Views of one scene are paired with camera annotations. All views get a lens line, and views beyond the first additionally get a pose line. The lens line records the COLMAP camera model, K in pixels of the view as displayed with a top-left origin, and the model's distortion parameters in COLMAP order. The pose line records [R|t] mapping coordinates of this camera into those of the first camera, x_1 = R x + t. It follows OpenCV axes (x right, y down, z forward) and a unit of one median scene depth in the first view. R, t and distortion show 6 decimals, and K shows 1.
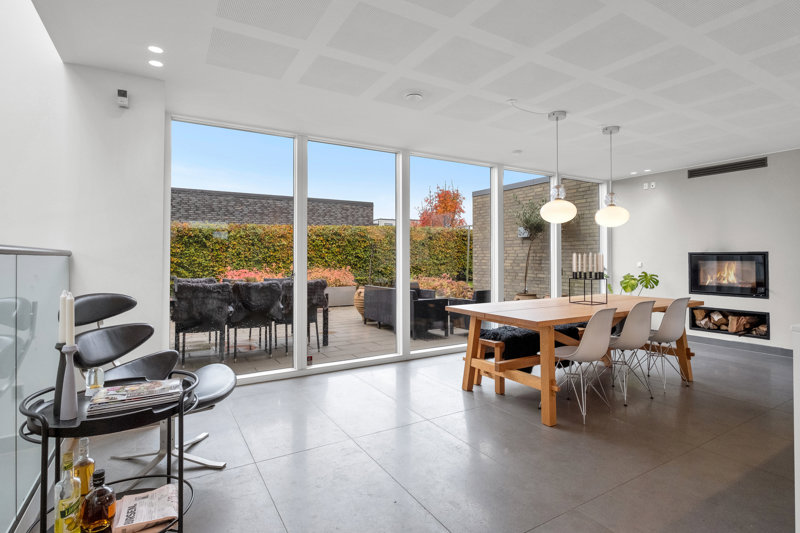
lens RADIAL K [[402.0, 0, 399.2], [0, 402.0, 256.3], [0, 0, 1]] dist [-0.003081, -0.000912]
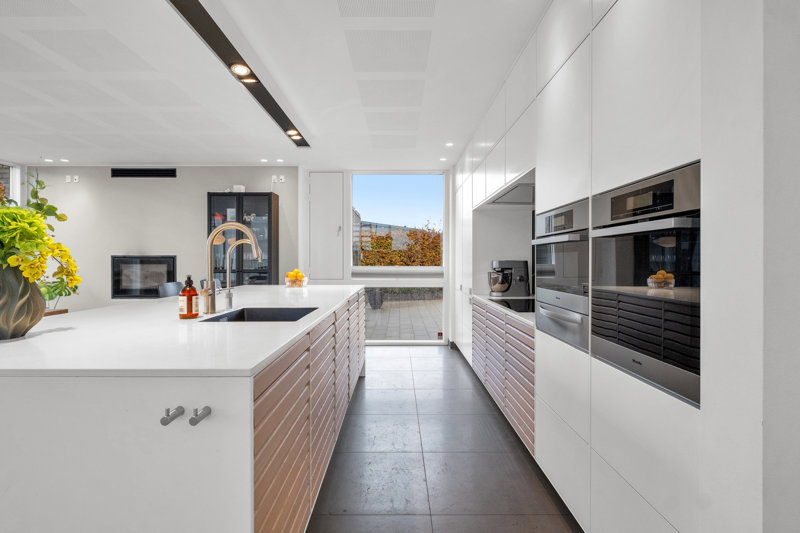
lens RADIAL K [[402.0, 0, 399.2], [0, 402.0, 256.3], [0, 0, 1]] dist [-0.003081, -0.000912]
pose [[0.500181, 0.010149, 0.865862, 0.245153], [-0.002836, 0.999945, -0.010082, 0.000249], [-0.865916, 0.002587, 0.500182, -0.062858]]
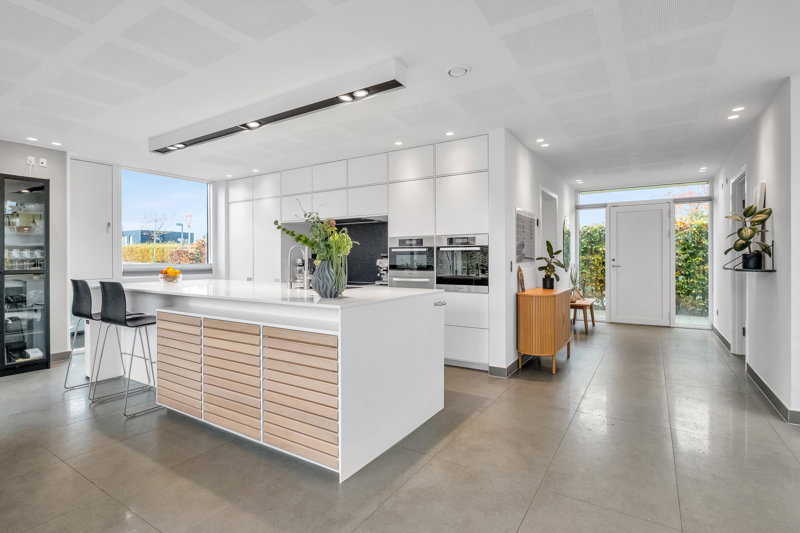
lens RADIAL K [[402.0, 0, 399.2], [0, 402.0, 256.3], [0, 0, 1]] dist [-0.003081, -0.000912]
pose [[-0.459802, 0.005400, 0.888005, -0.112955], [-0.000159, 0.999981, -0.006163, 0.000929], [-0.888022, -0.002975, -0.459792, 0.392486]]
